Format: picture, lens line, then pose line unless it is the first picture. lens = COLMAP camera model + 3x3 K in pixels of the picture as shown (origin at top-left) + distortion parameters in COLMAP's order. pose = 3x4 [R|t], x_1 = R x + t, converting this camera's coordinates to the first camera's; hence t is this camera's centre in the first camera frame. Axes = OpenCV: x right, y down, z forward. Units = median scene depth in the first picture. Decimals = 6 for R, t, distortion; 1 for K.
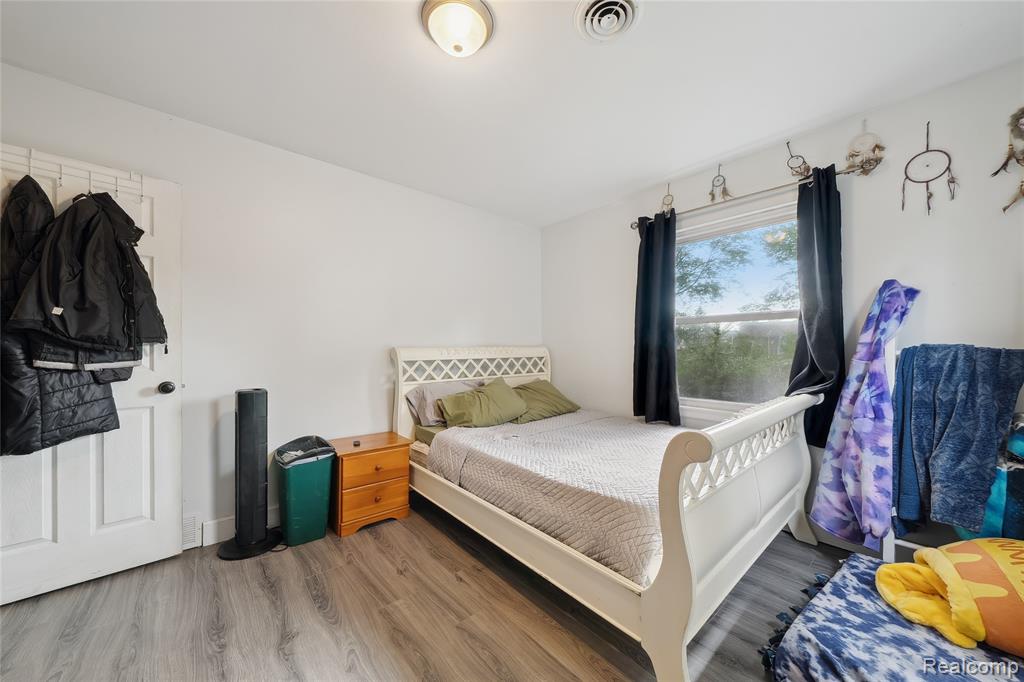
lens RADIAL K [[358.8, 0, 508.6], [0, 358.8, 346.3], [0, 0, 1]] dist [-0.004114, -0.000390]
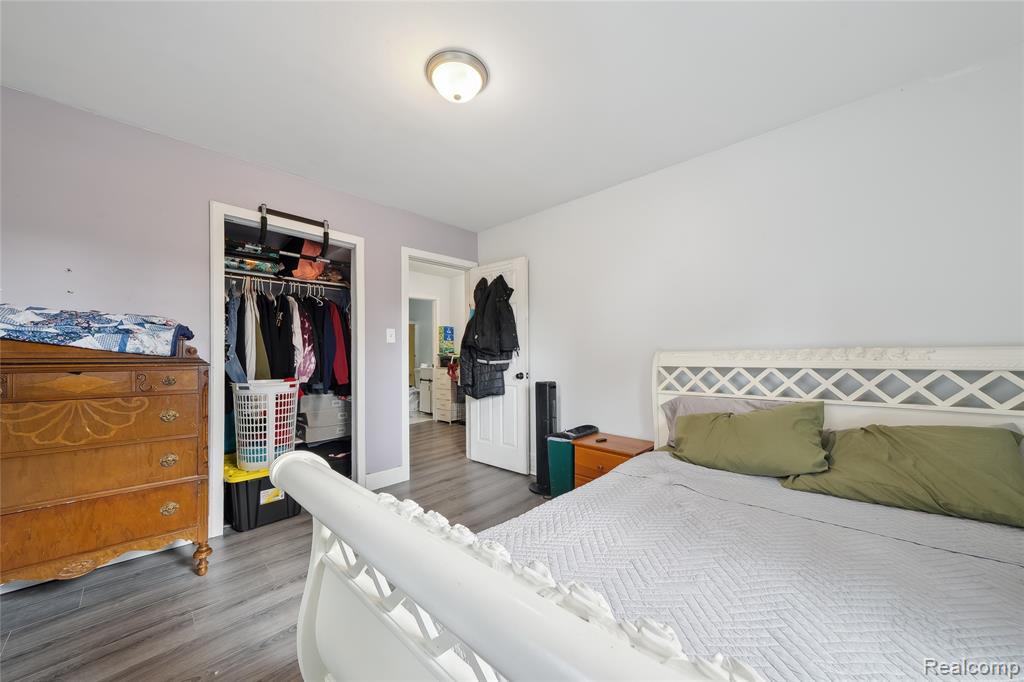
lens RADIAL K [[358.8, 0, 509.4], [0, 358.8, 349.4], [0, 0, 1]] dist [-0.004114, -0.000390]
pose [[0.112271, -0.009543, -0.993632, 0.742219], [0.015242, 0.999853, -0.007881, -0.000536], [0.993561, -0.014261, 0.112400, 0.718372]]
